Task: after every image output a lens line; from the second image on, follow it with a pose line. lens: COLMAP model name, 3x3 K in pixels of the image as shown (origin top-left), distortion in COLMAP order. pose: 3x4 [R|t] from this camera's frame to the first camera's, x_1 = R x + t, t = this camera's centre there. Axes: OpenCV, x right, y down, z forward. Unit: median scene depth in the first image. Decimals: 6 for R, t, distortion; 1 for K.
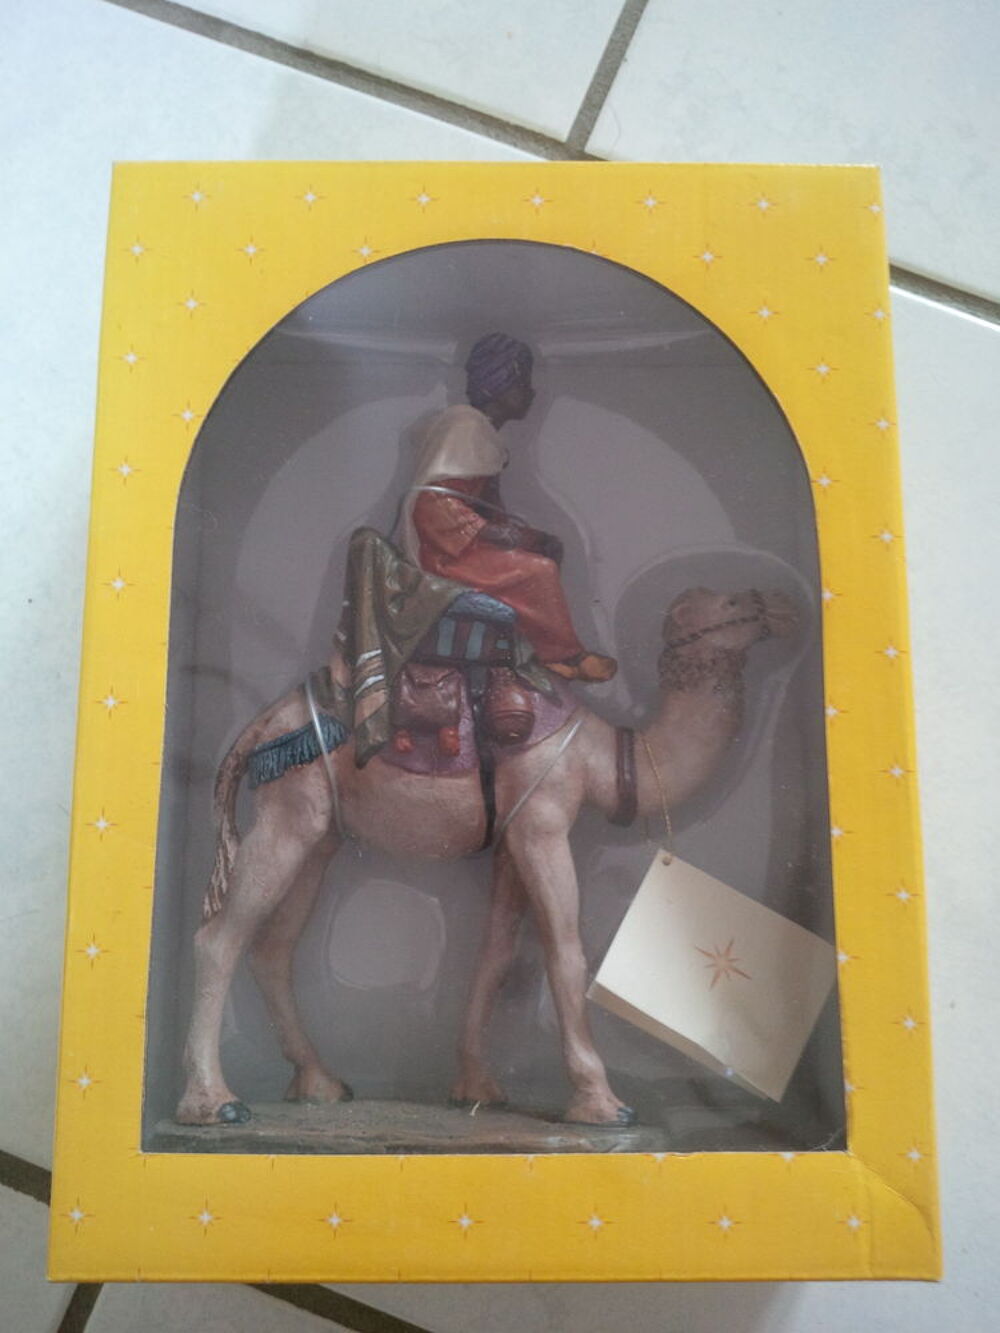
lens RADIAL K [[1195.5, 0, 516.3], [0, 1195.5, 664.5], [0, 0, 1]] dist [0.173507, -0.332373]
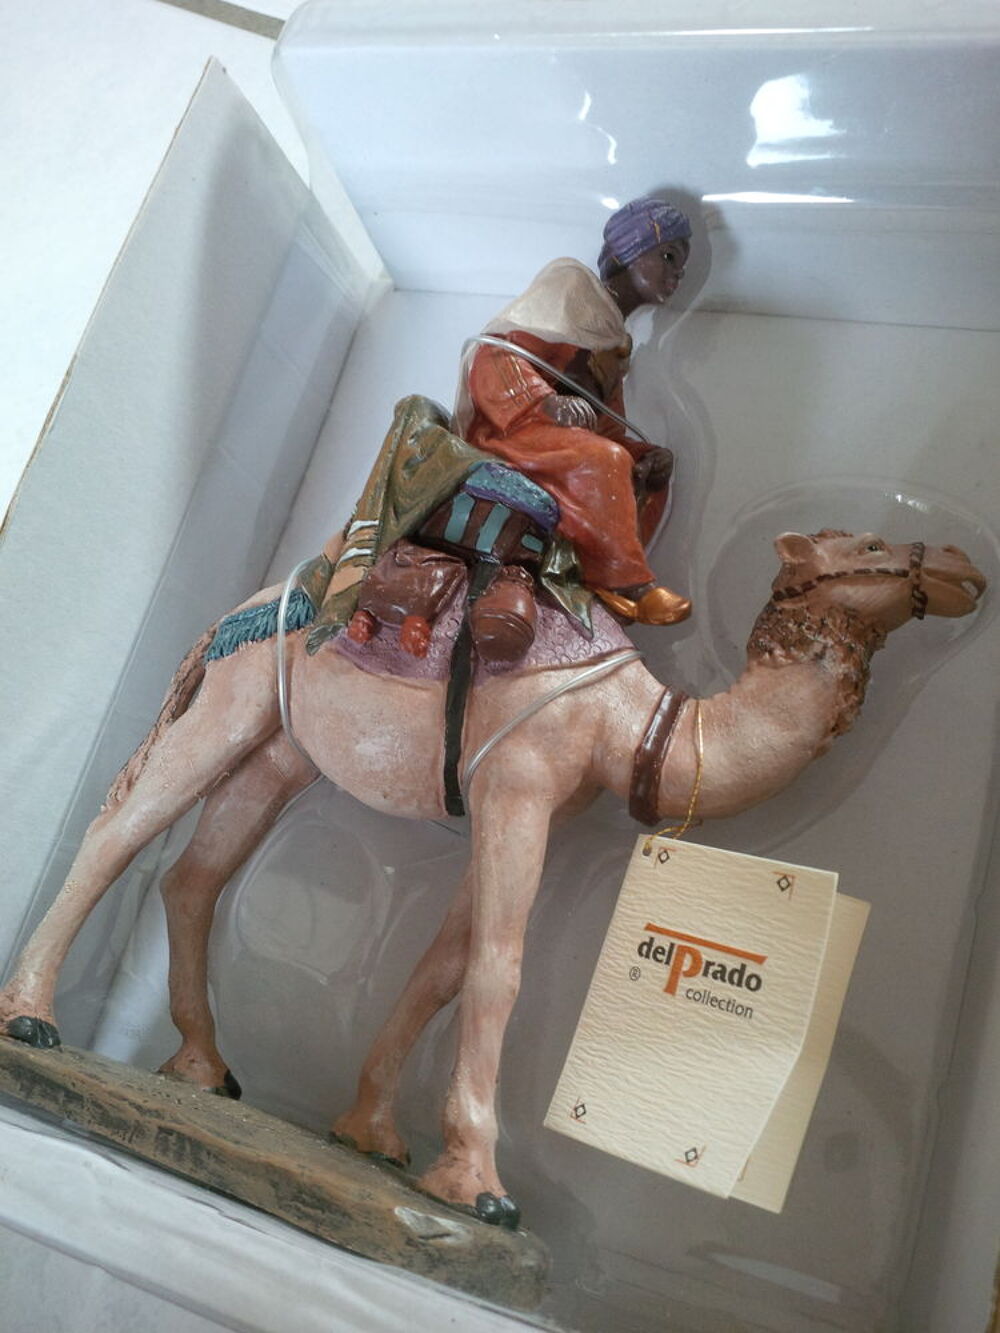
lens RADIAL K [[1195.5, 0, 516.3], [0, 1195.5, 664.5], [0, 0, 1]] dist [0.173507, -0.332373]
pose [[0.914709, 0.172237, -0.365570, 0.275009], [-0.222413, 0.969855, -0.099568, 0.137919], [0.337400, 0.172383, 0.925443, 0.315284]]
